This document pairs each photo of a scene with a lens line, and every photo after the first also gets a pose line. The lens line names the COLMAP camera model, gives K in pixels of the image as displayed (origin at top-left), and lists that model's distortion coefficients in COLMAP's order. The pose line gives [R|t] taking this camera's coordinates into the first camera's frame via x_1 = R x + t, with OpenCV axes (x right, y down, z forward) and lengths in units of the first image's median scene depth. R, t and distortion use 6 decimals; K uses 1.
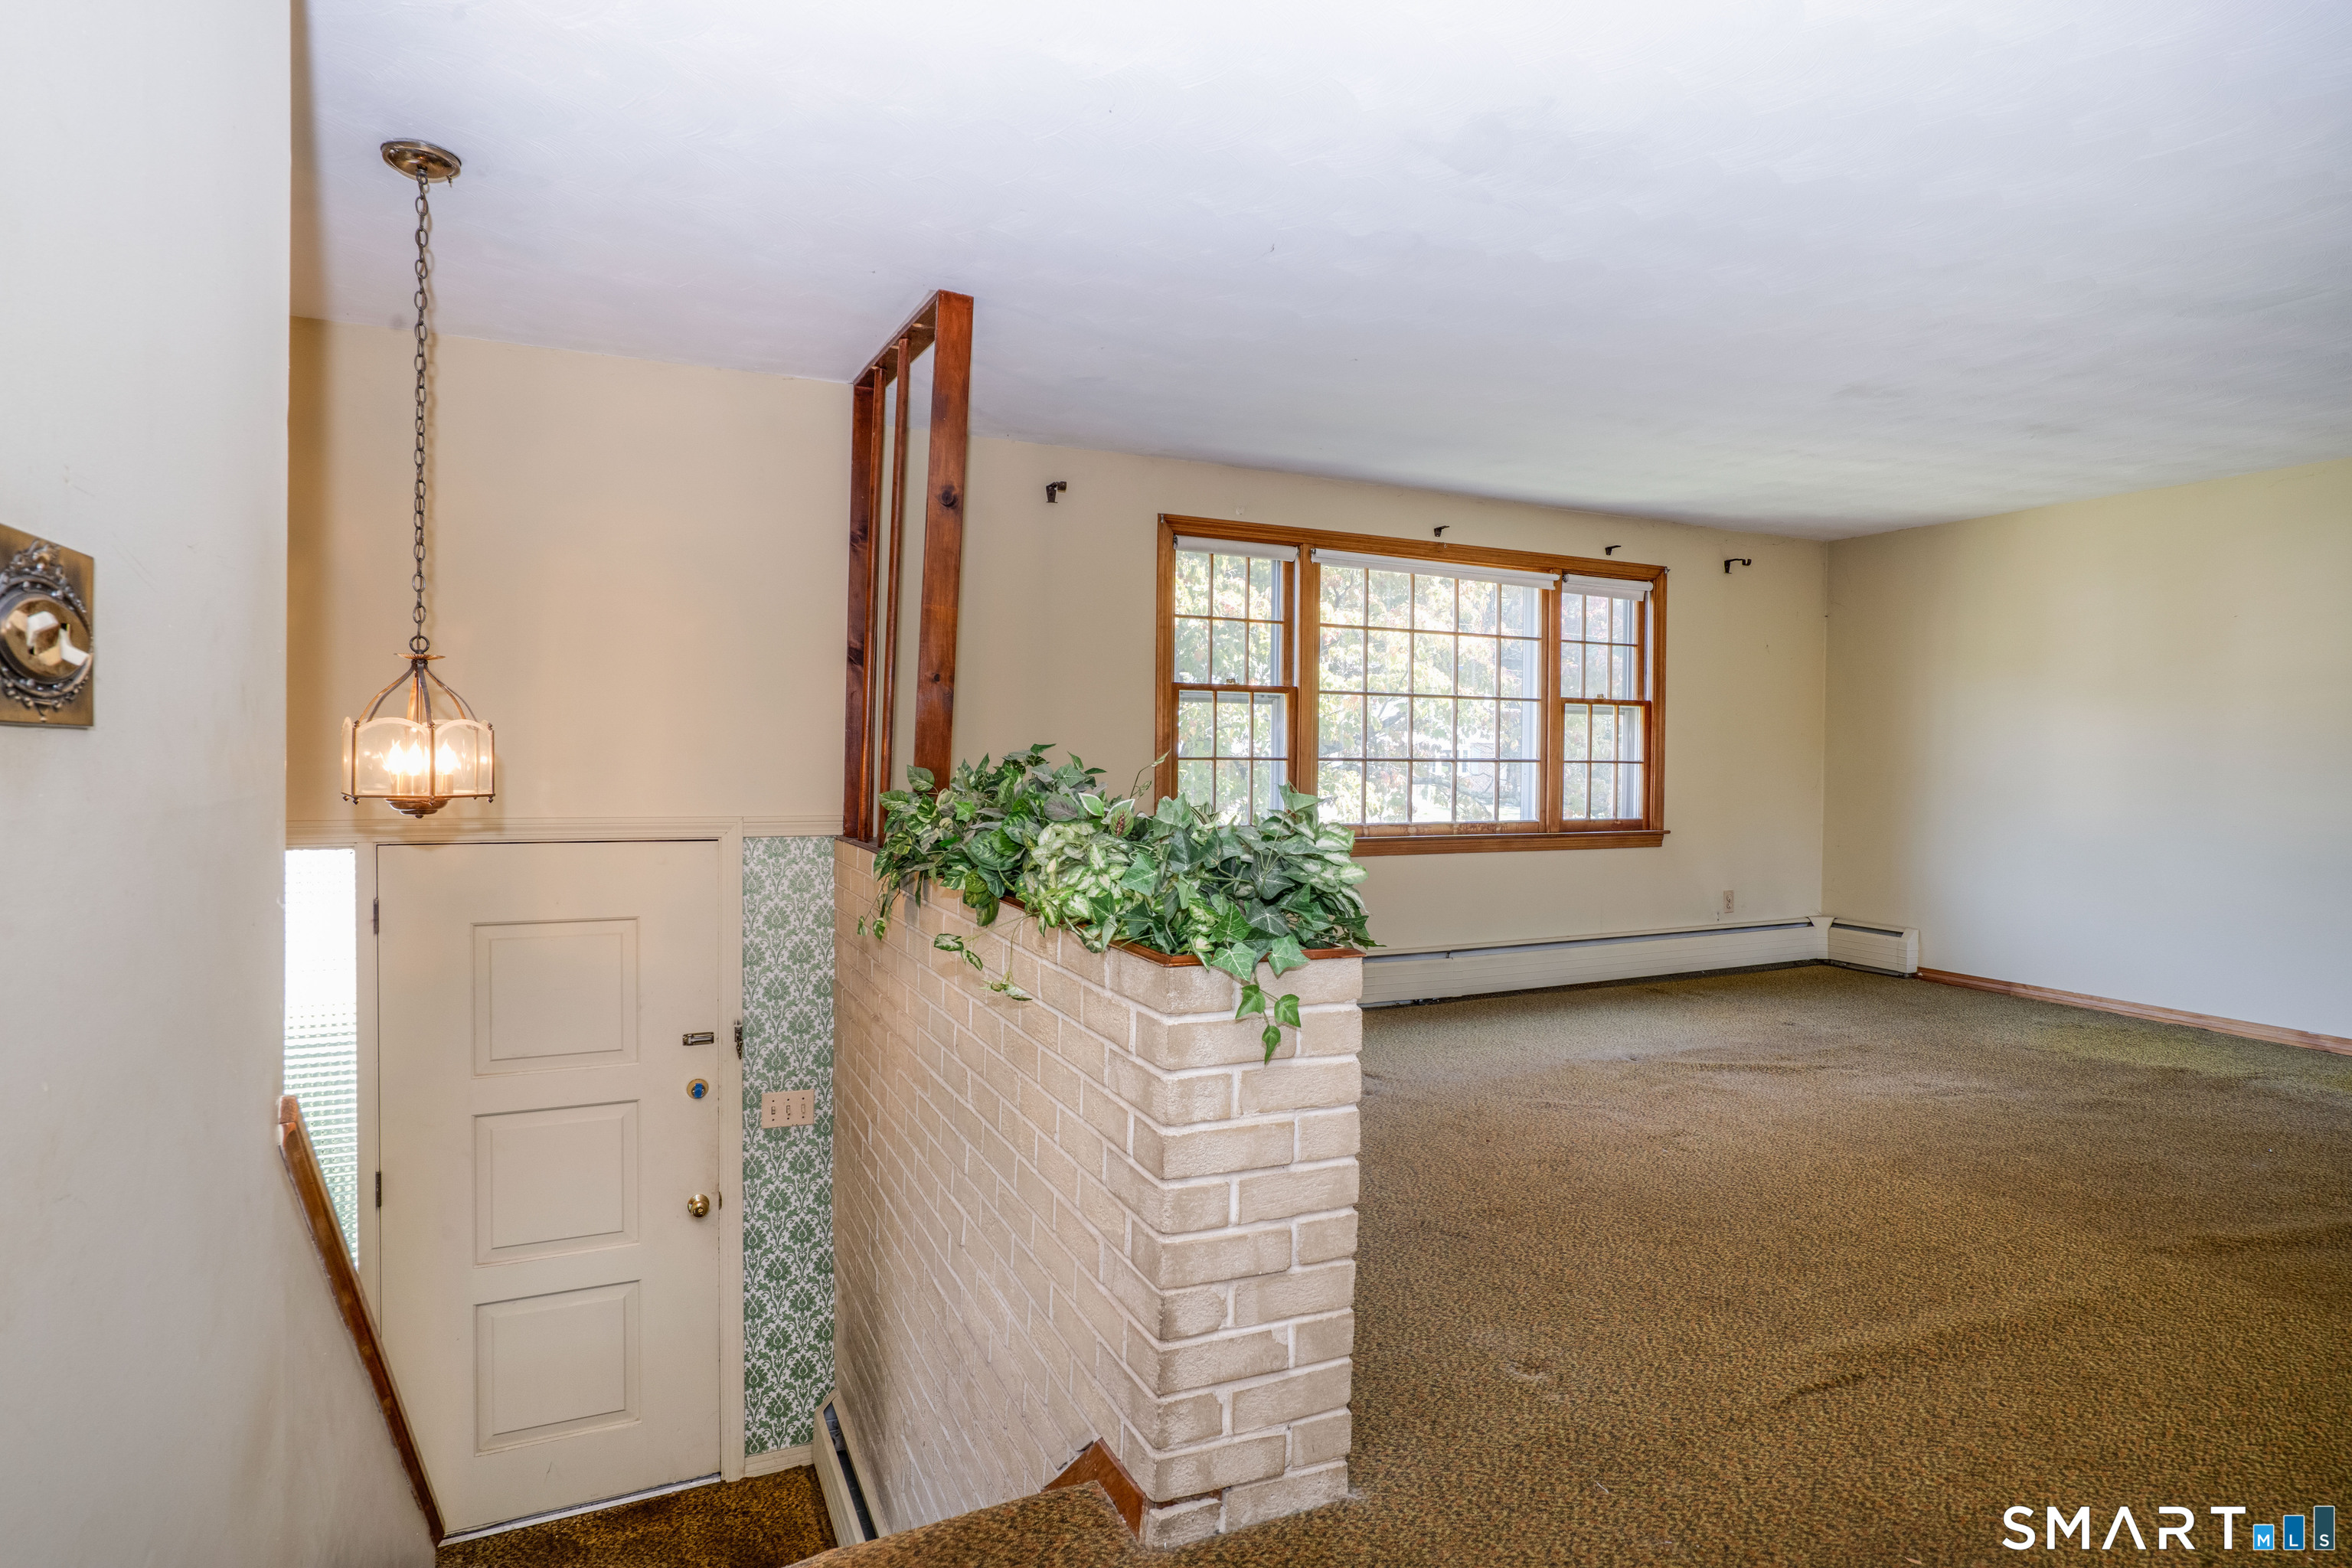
lens RADIAL K [[1232.5, 0, 1185.1], [0, 1232.5, 784.7], [0, 0, 1]] dist [-0.003087, 0.015220]
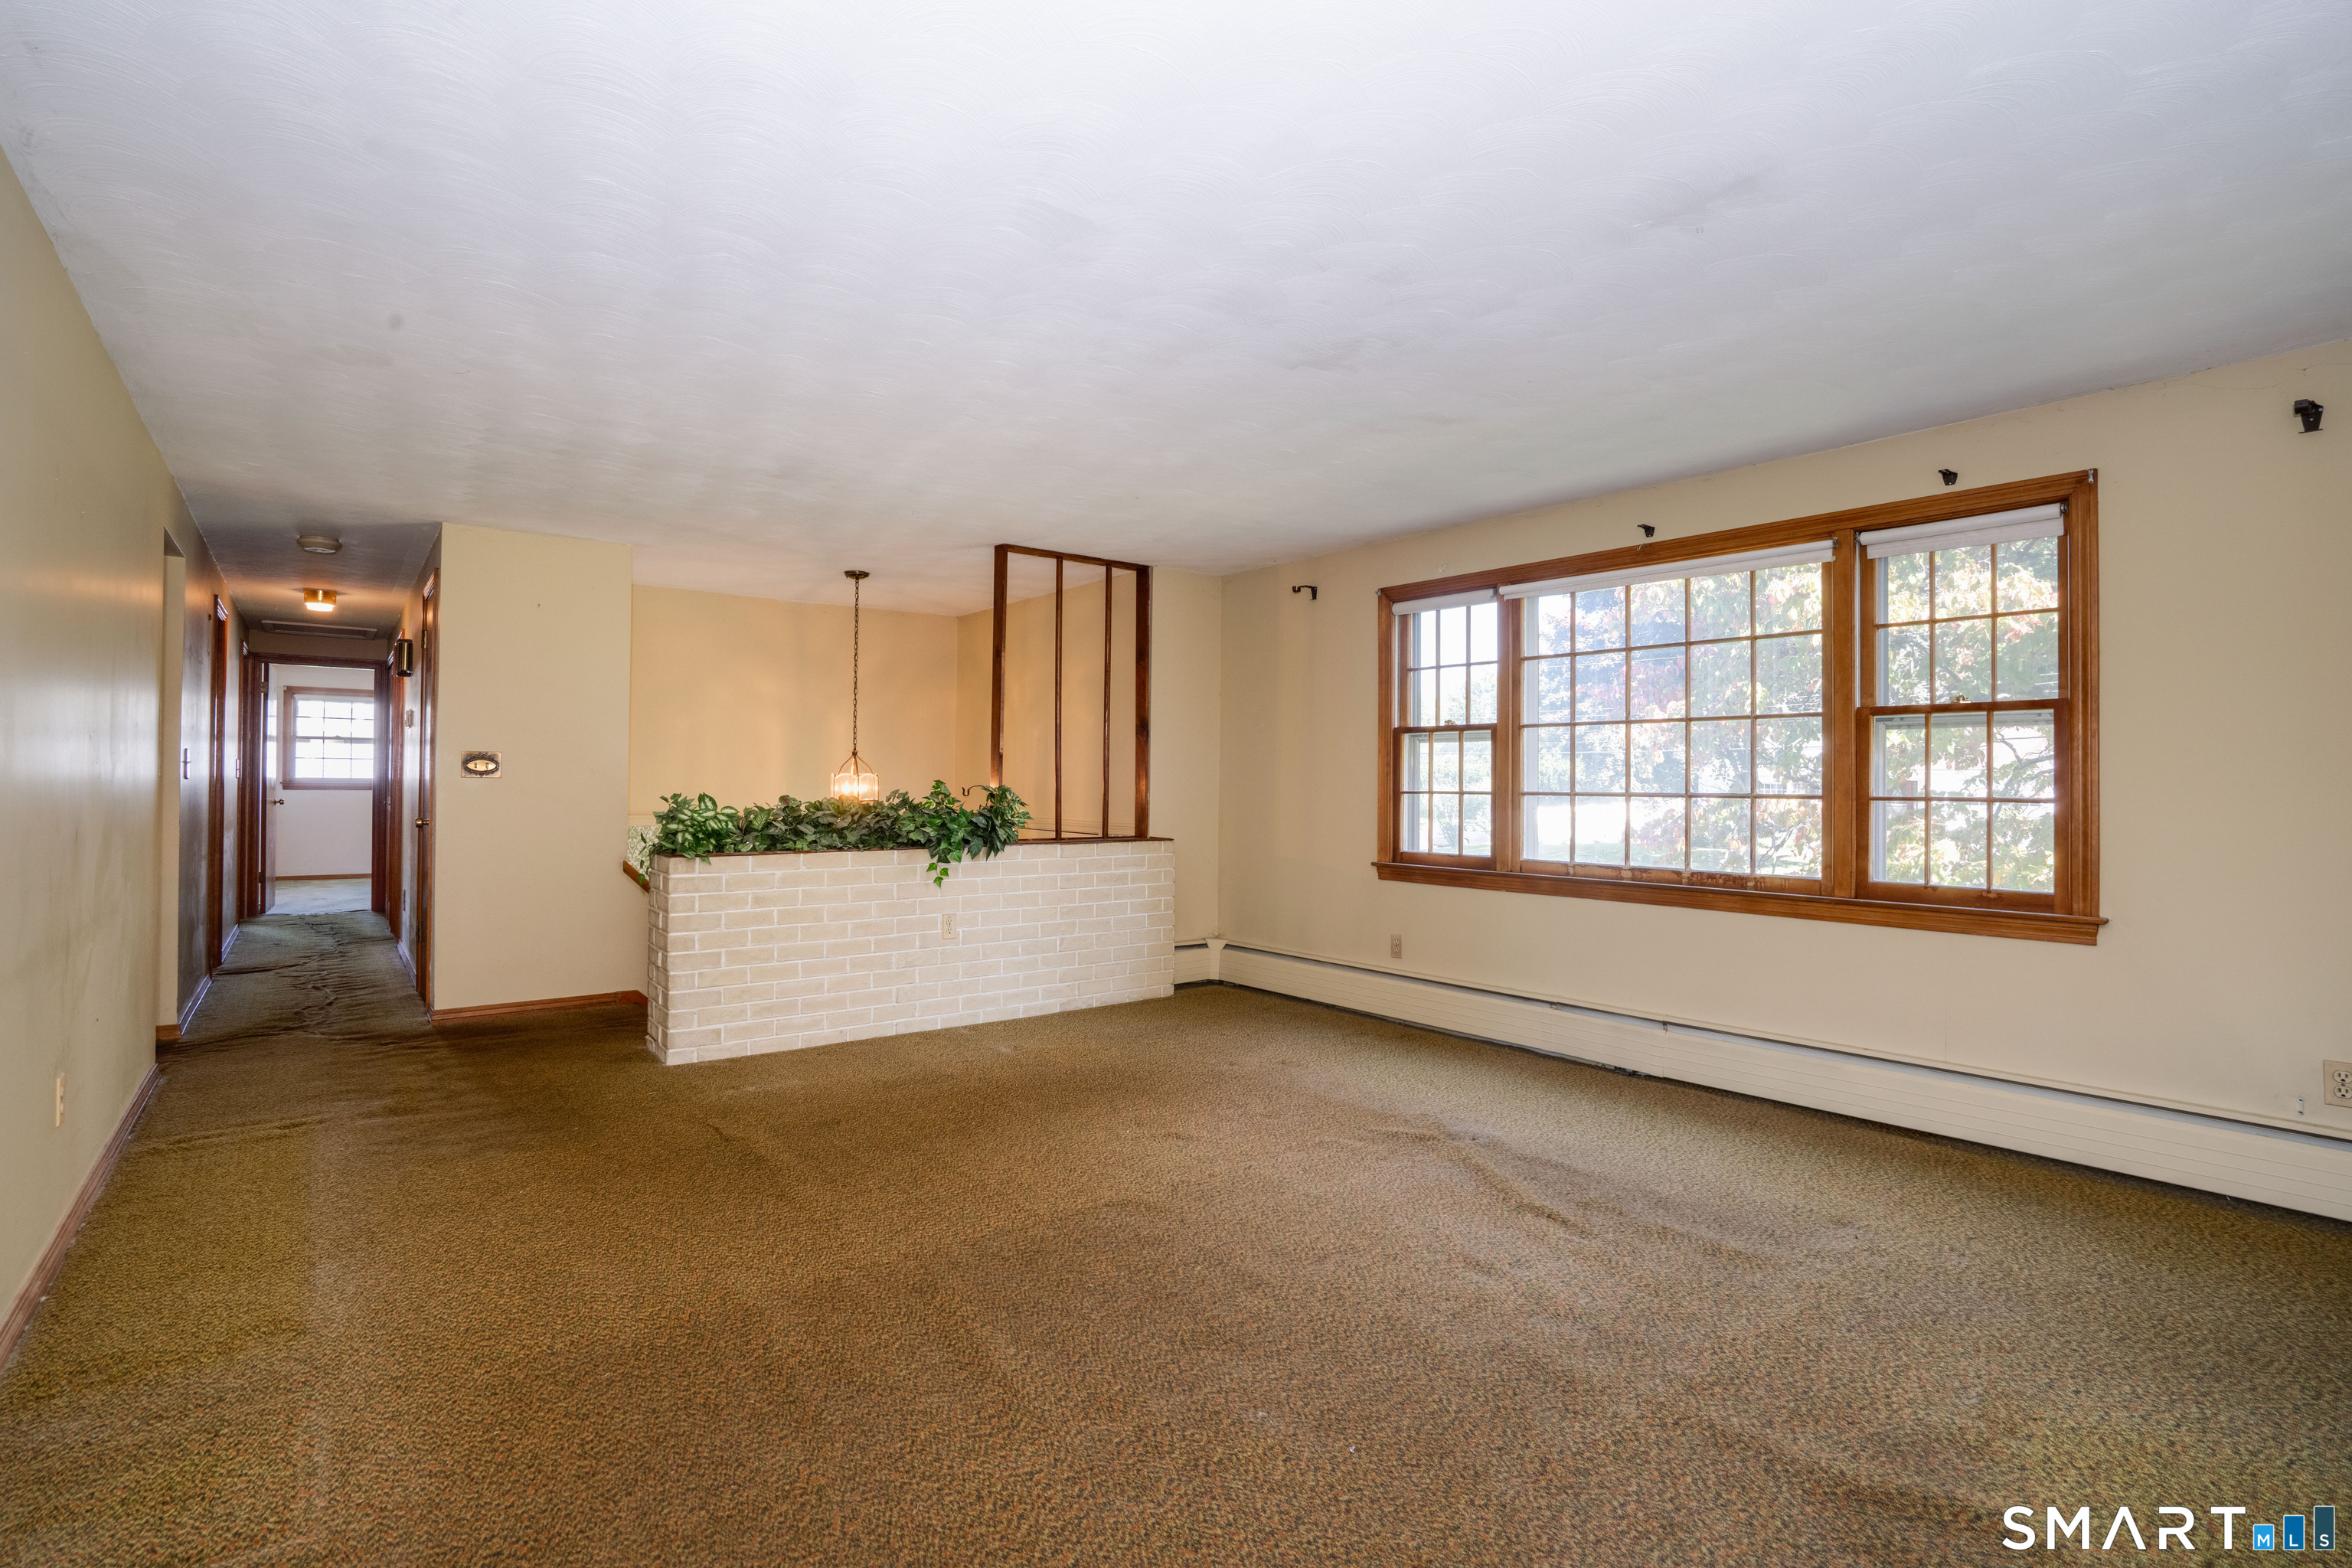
lens RADIAL K [[1111.5, 0, 1185.3], [0, 1111.5, 775.5], [0, 0, 1]] dist [-0.029484, 0.004810]
pose [[0.222486, -0.014435, -0.974829, 0.934162], [-0.024555, 0.999490, -0.020404, -0.010339], [0.974626, 0.028477, 0.222019, 0.543392]]
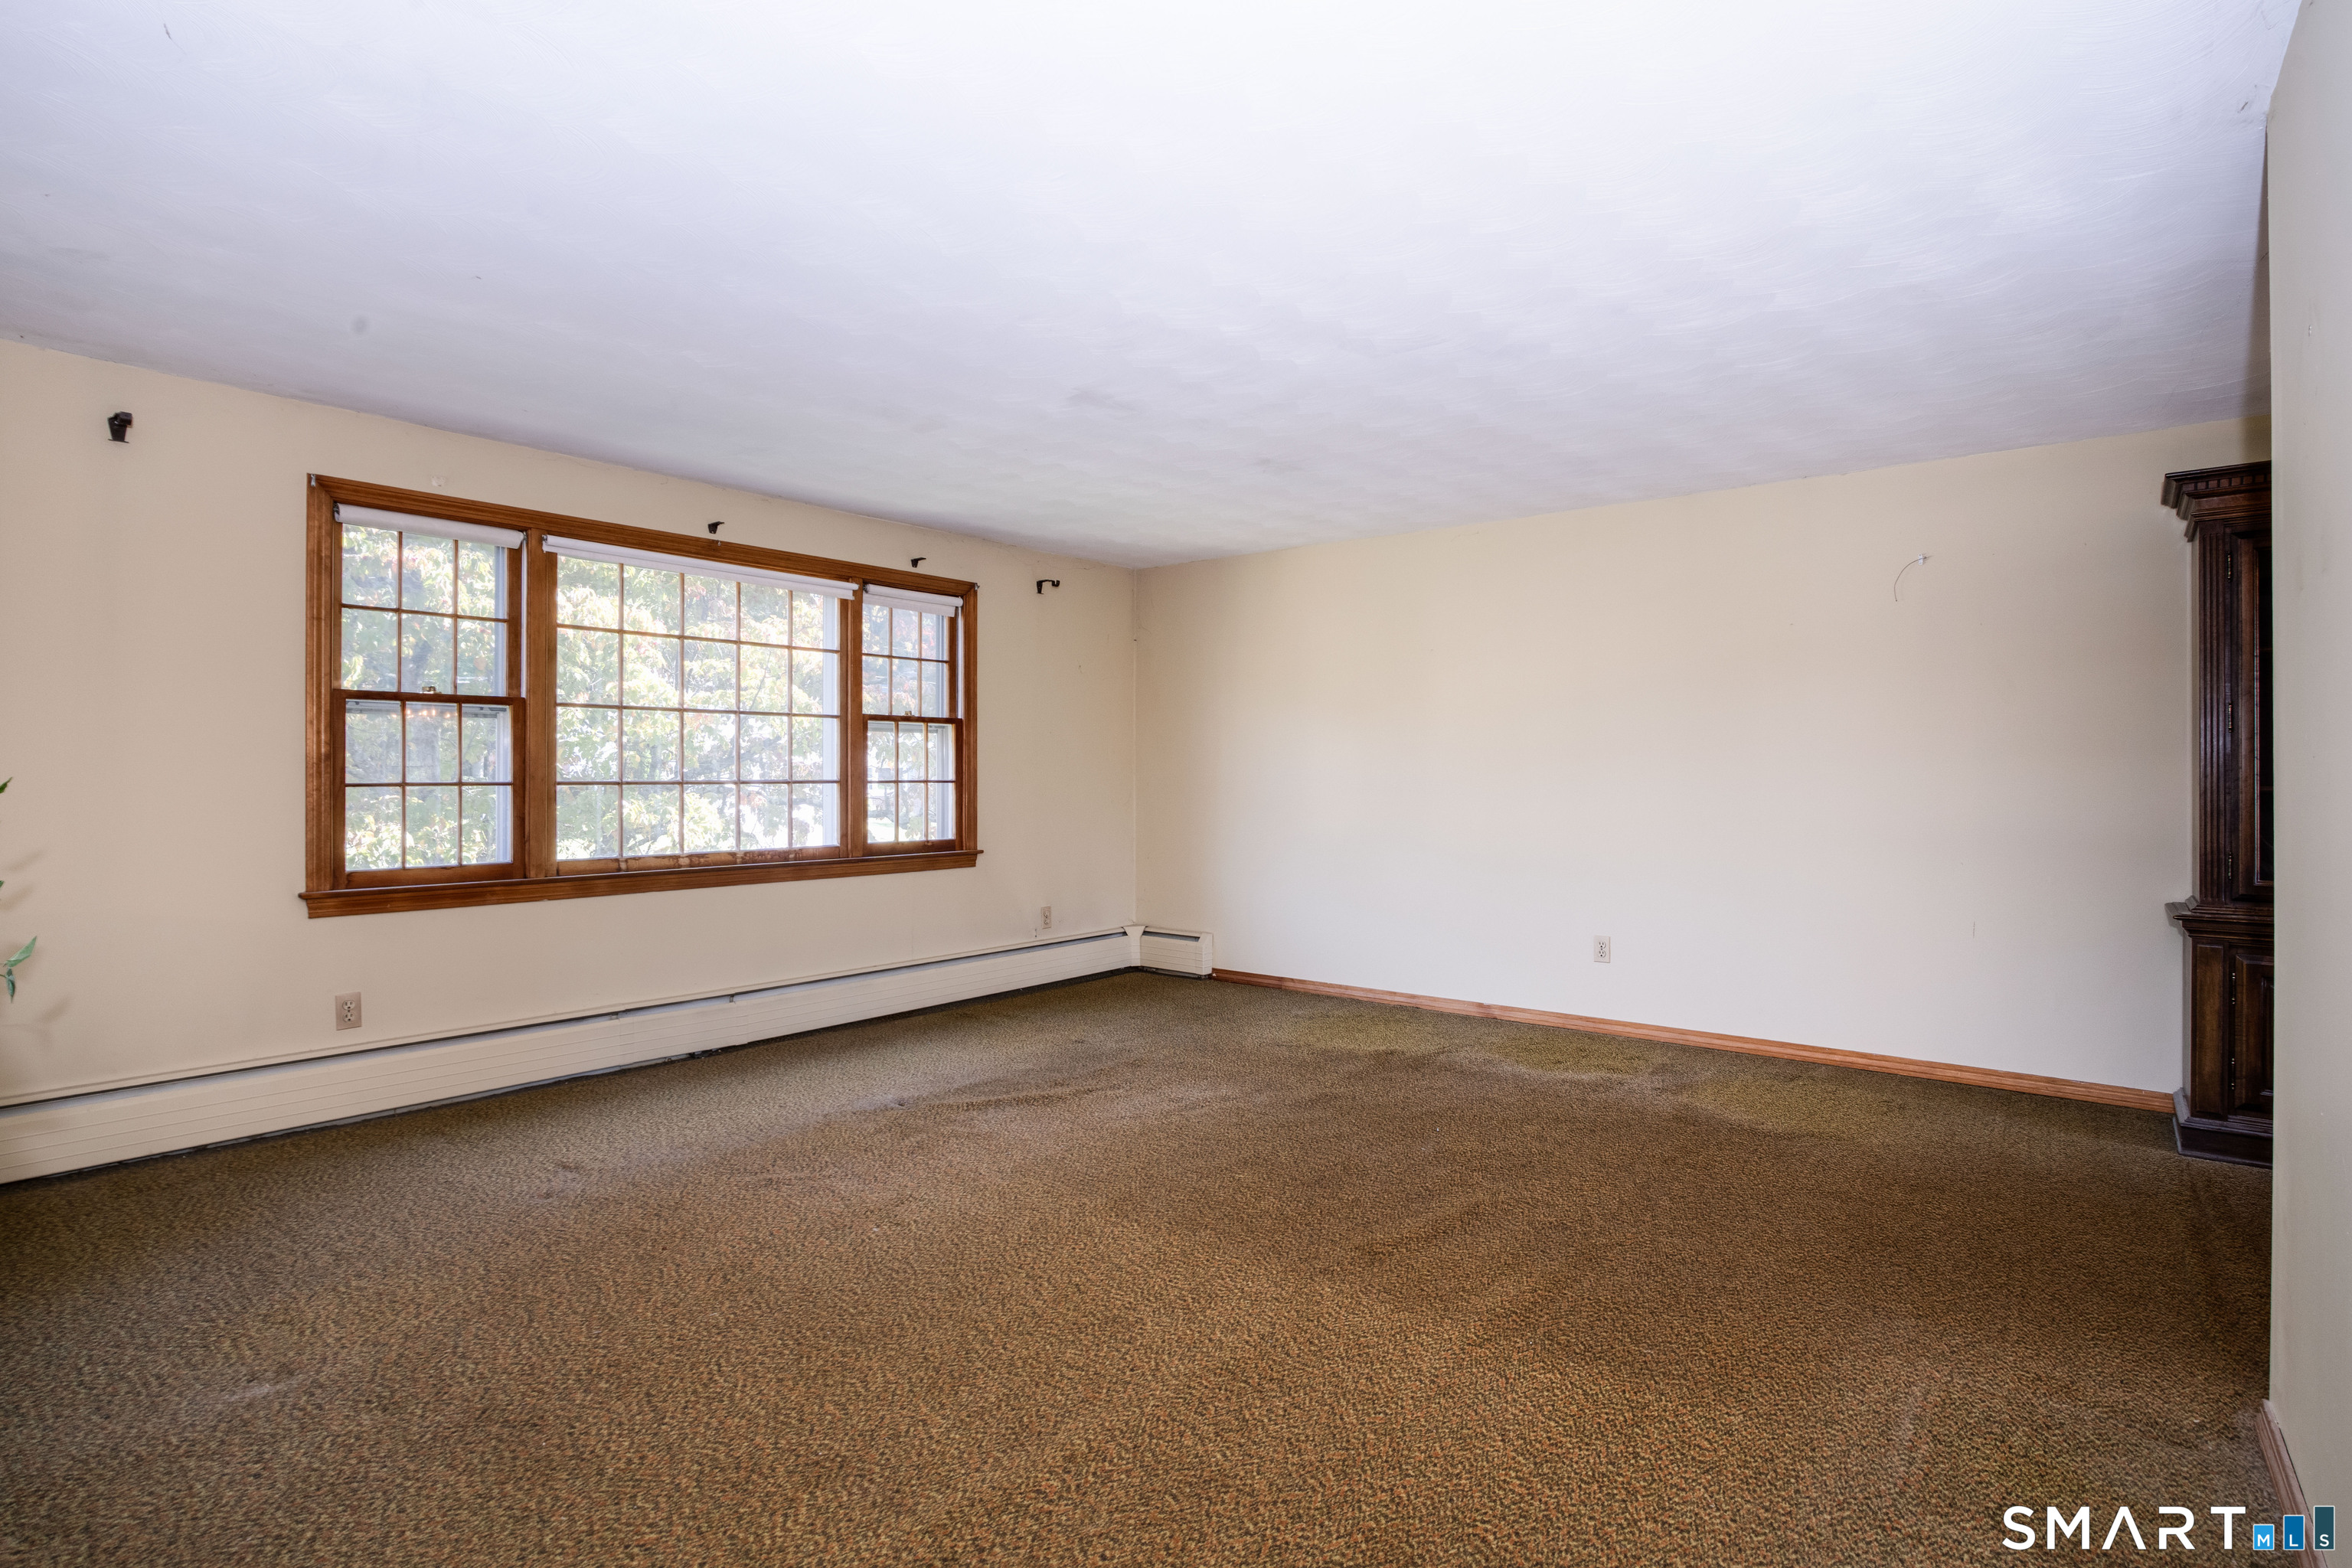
lens RADIAL K [[1111.5, 0, 1161.6], [0, 1111.5, 789.5], [0, 0, 1]] dist [-0.029484, 0.004810]
pose [[0.917692, -0.014652, 0.397022, 0.196283], [0.017627, 0.999837, -0.003846, -0.006264], [-0.396901, 0.010528, 0.917801, 0.143722]]
